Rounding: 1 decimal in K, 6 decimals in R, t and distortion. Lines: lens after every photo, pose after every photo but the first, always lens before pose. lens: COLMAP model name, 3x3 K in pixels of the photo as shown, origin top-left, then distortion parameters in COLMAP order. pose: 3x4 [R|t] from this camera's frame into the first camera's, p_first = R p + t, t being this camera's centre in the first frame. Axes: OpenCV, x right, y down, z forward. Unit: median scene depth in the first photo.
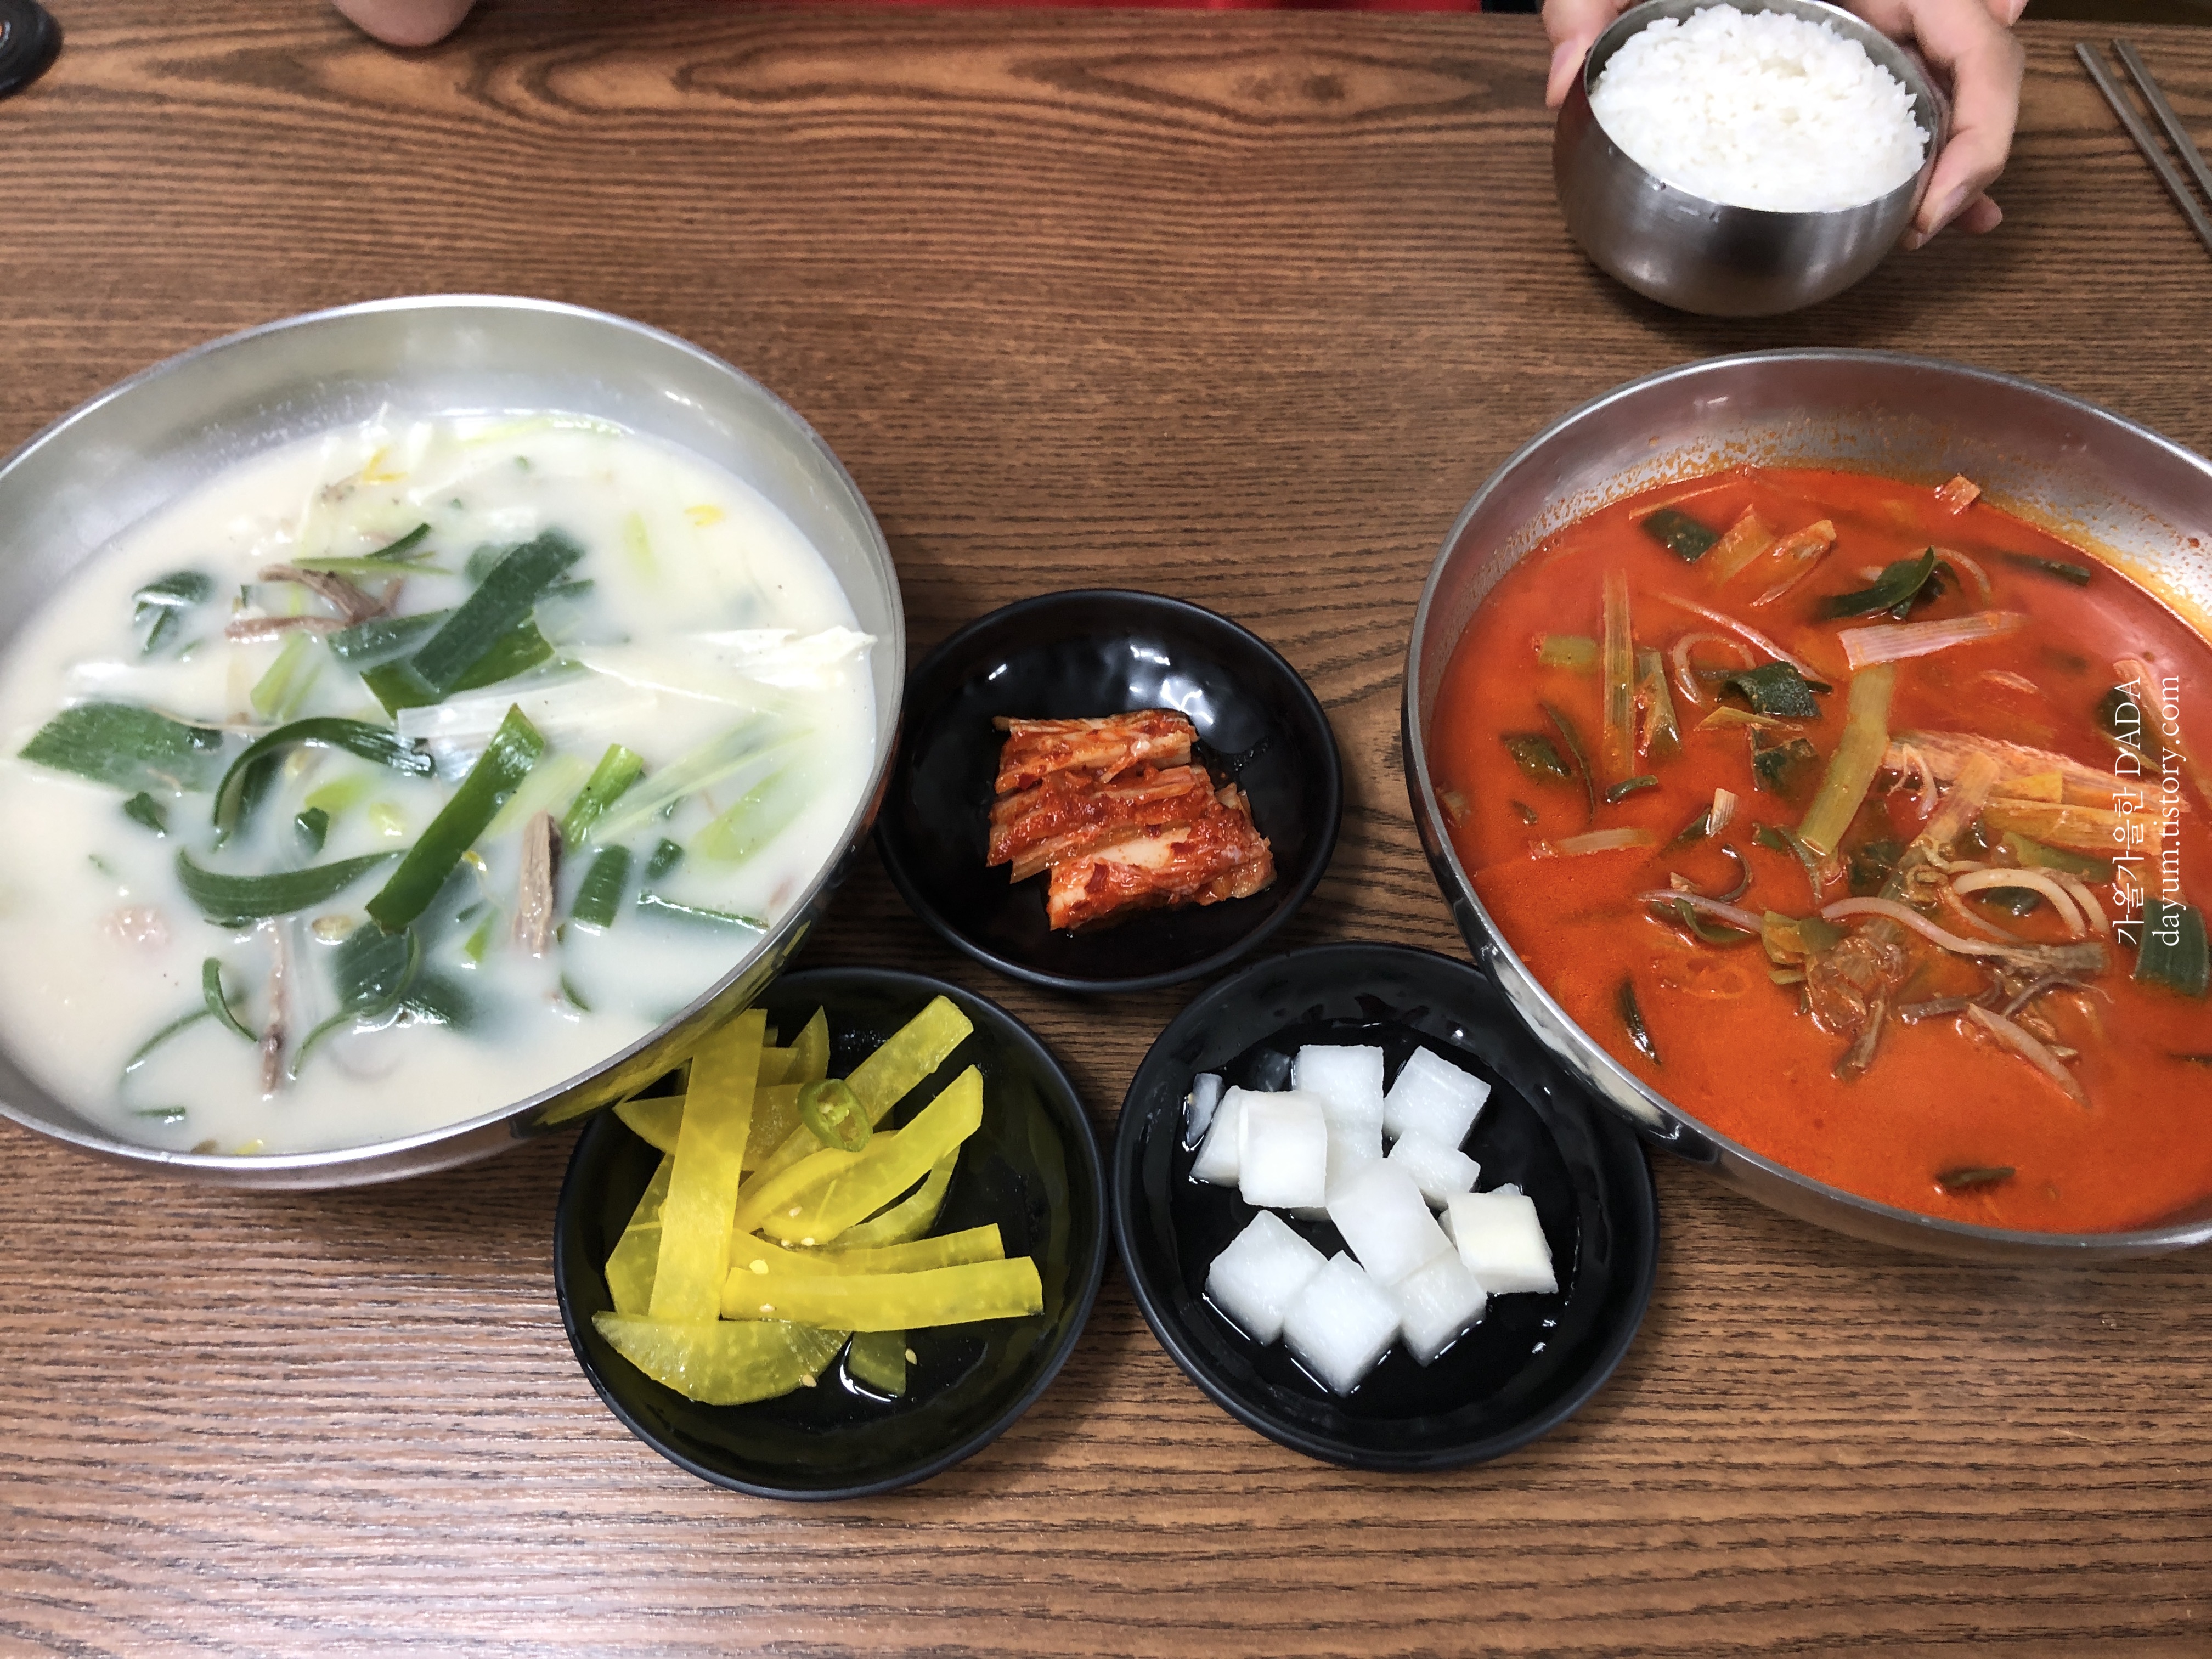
lens RADIAL K [[1820.2, 0, 1106.0], [0, 1820.2, 829.5], [0, 0, 1]] dist [-0.049801, 0.058472]
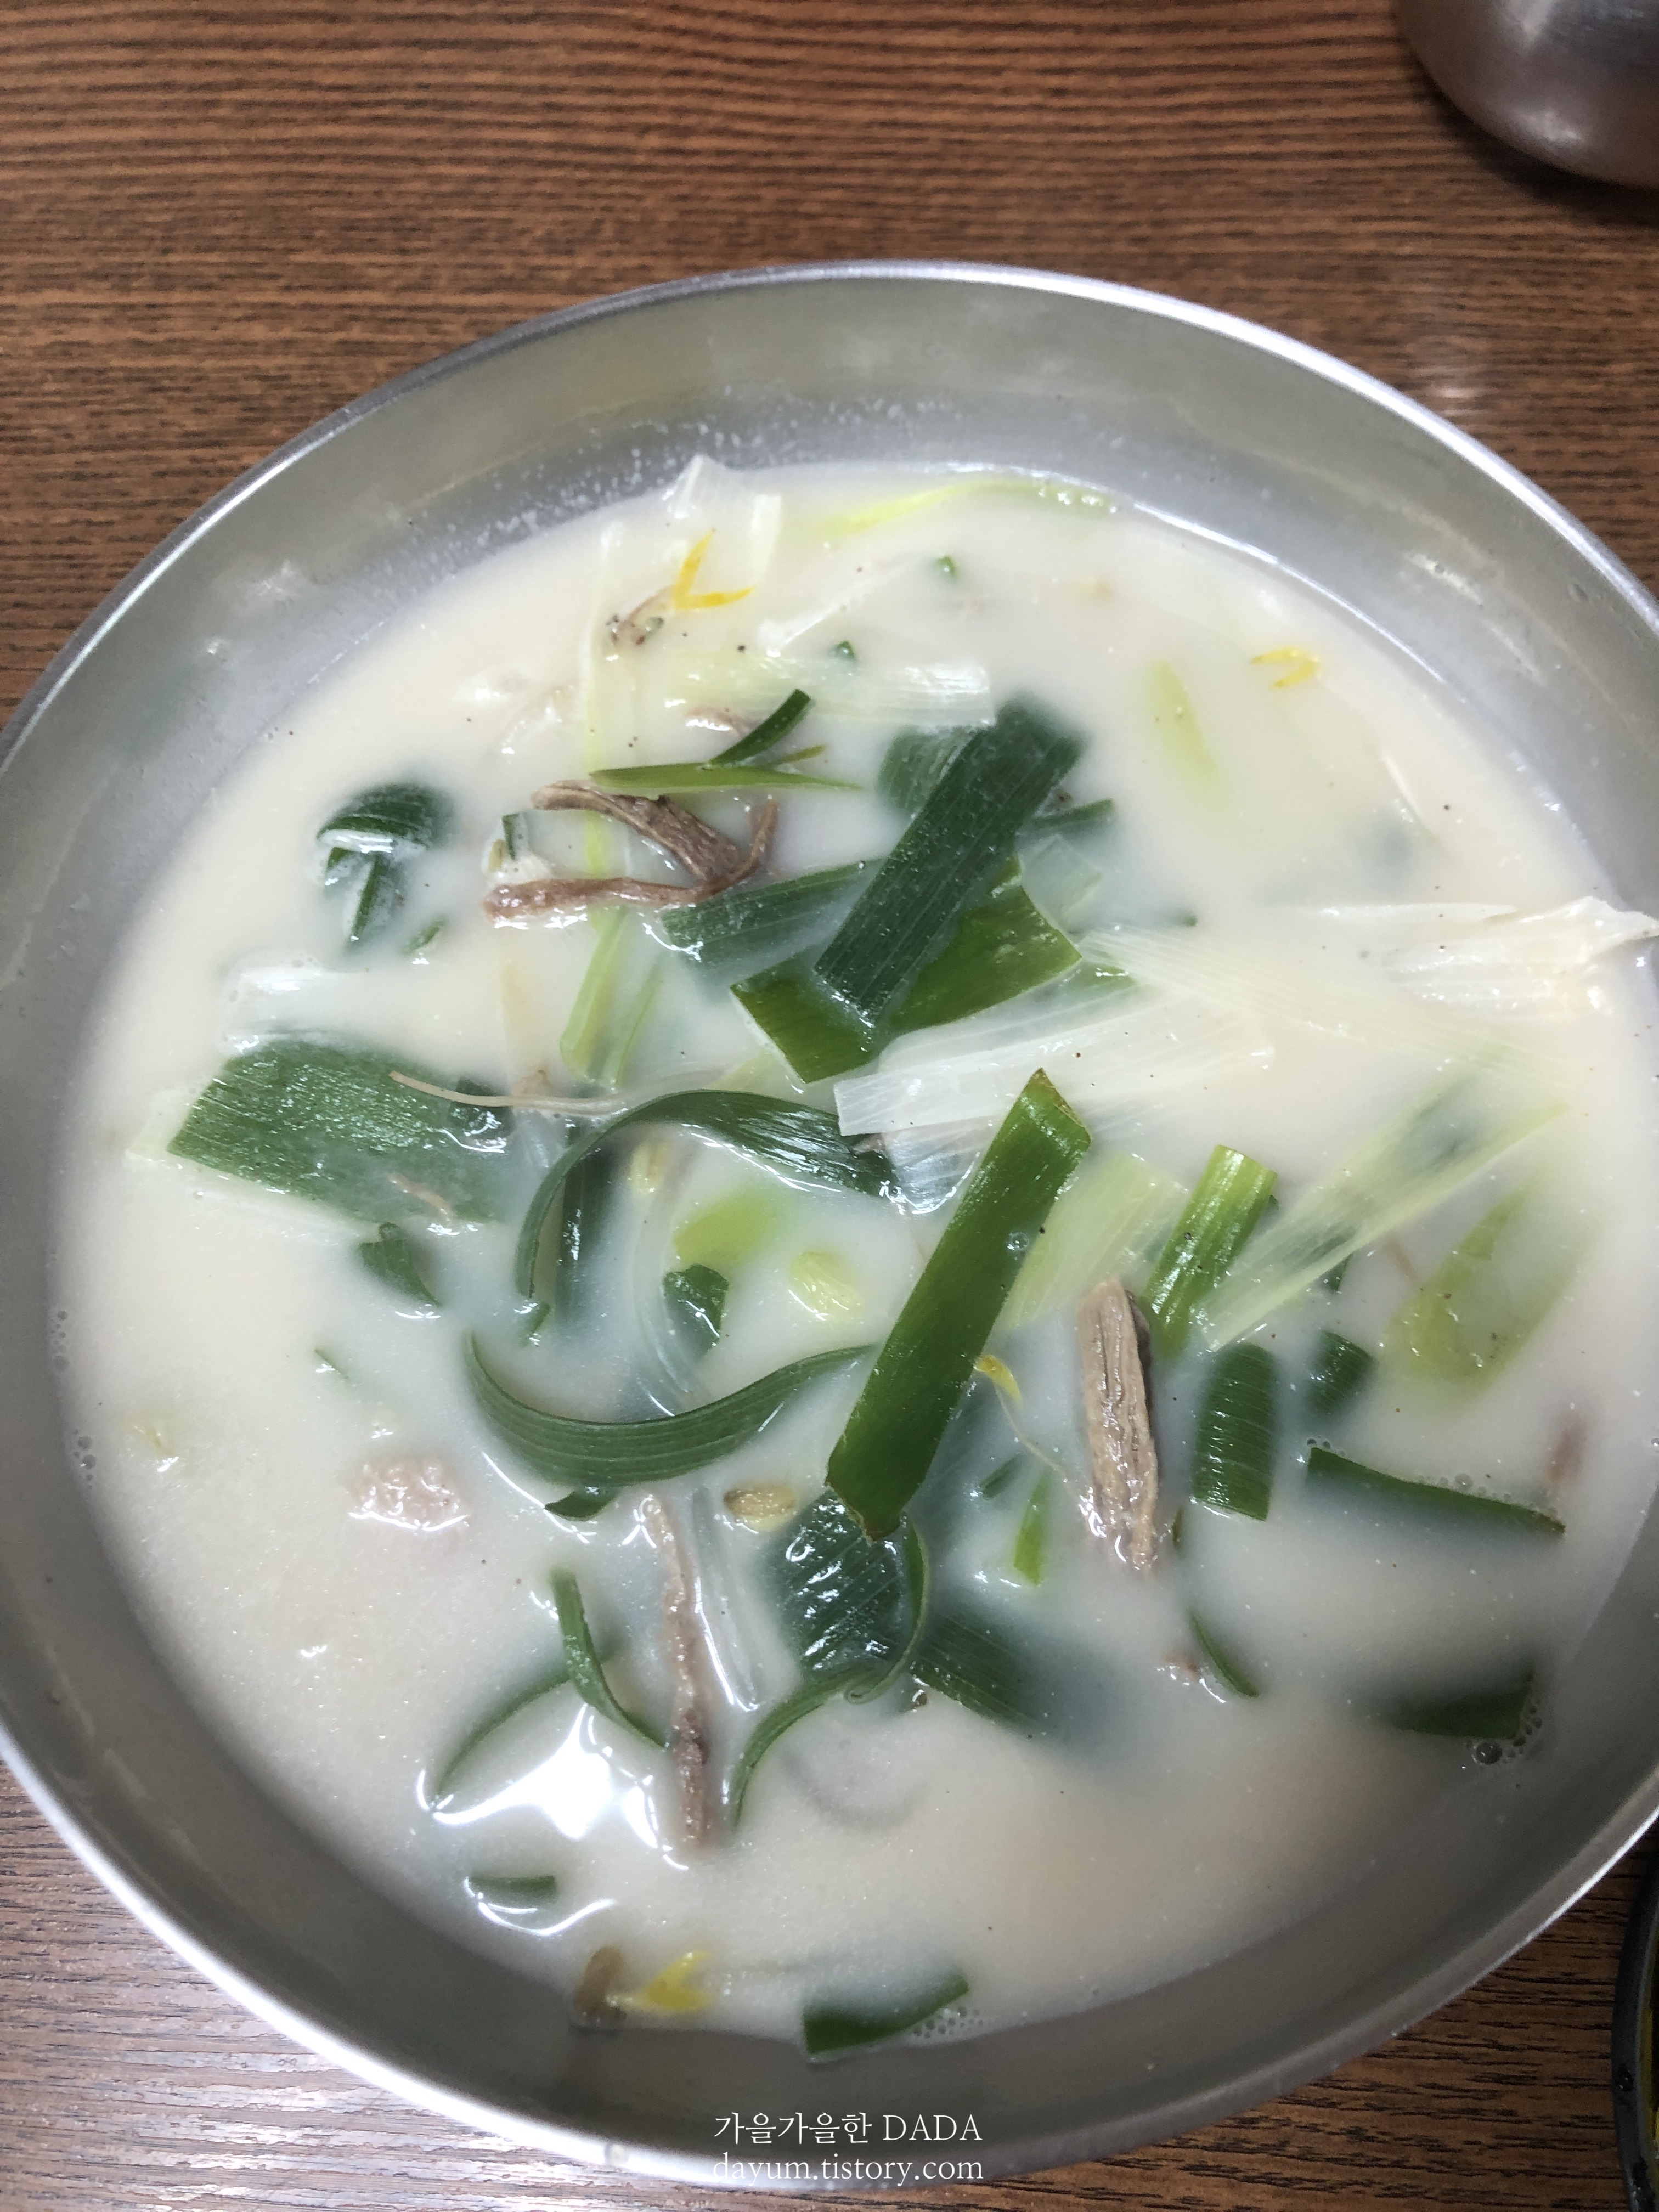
lens RADIAL K [[1775.1, 0, 829.5], [0, 1775.1, 1106.0], [0, 0, 1]] dist [-0.002275, -0.011013]
pose [[0.995432, 0.017238, -0.093899, -0.307843], [0.002082, 0.979410, 0.201869, -0.152003], [0.095446, -0.201142, 0.974901, 0.424866]]
